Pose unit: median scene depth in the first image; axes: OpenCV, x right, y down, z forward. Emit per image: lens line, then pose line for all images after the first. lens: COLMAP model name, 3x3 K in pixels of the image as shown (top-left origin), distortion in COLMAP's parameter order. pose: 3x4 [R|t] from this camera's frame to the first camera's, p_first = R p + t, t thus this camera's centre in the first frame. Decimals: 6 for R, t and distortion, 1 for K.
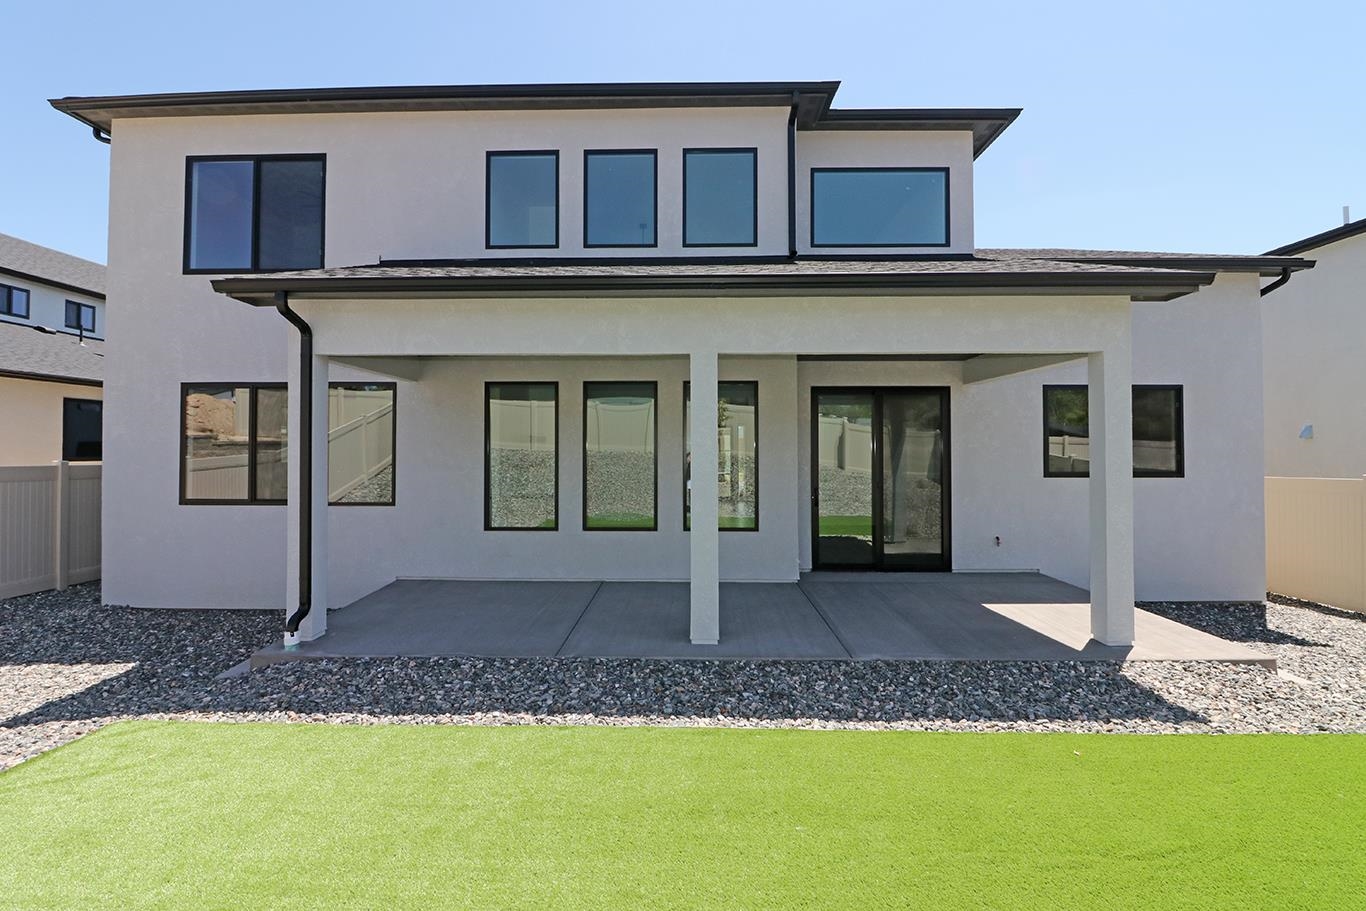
lens RADIAL K [[640.7, 0, 681.6], [0, 640.7, 439.3], [0, 0, 1]] dist [-0.001697, -0.011528]
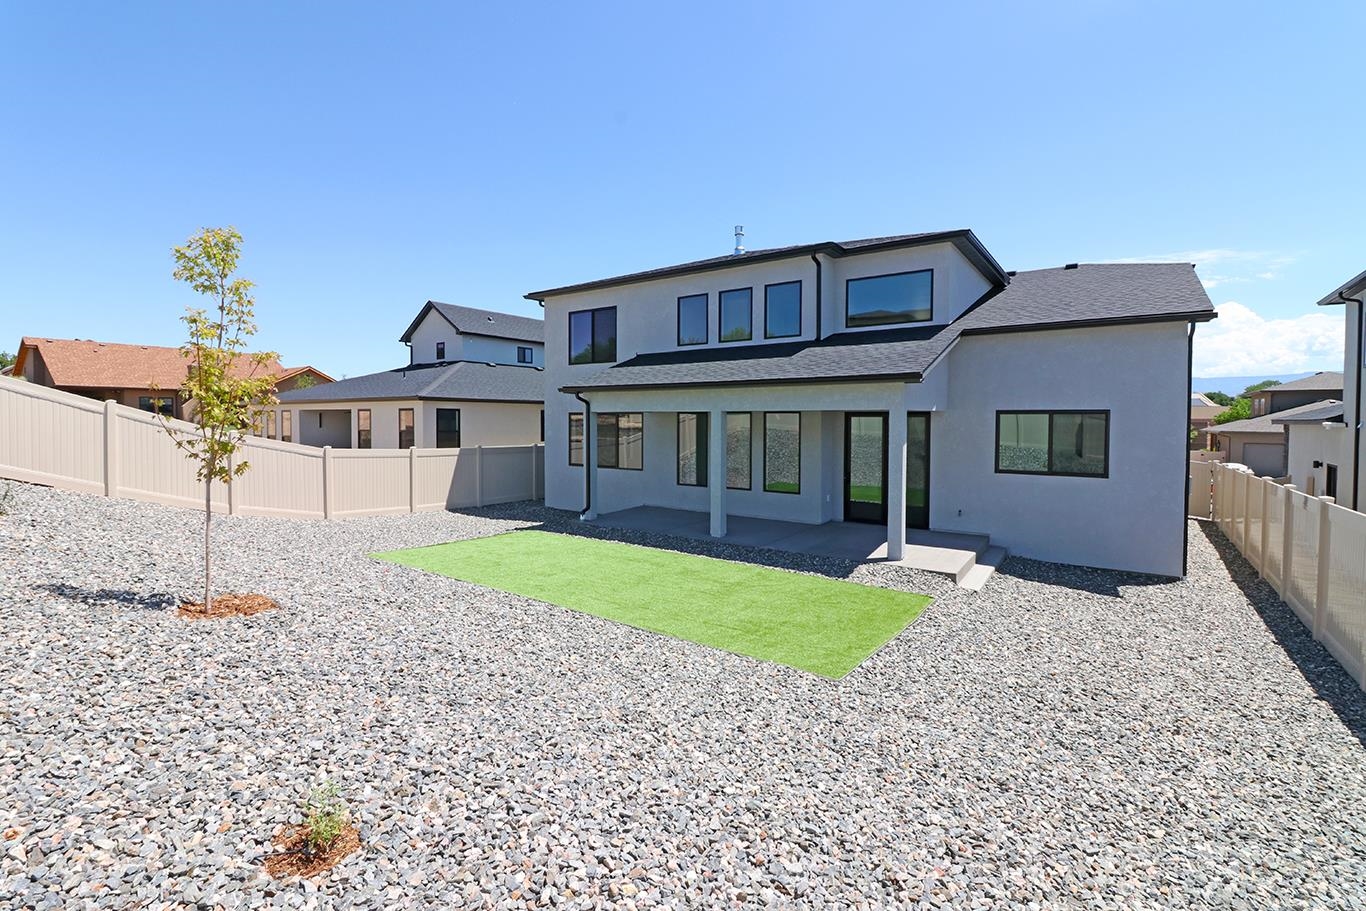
lens RADIAL K [[627.1, 0, 678.7], [0, 627.1, 440.5], [0, 0, 1]] dist [0.001111, -0.013577]
pose [[0.823124, 0.020606, -0.567488, 0.828669], [0.006636, 0.998924, 0.045896, -0.091526], [0.567824, -0.041544, 0.822101, -0.639328]]
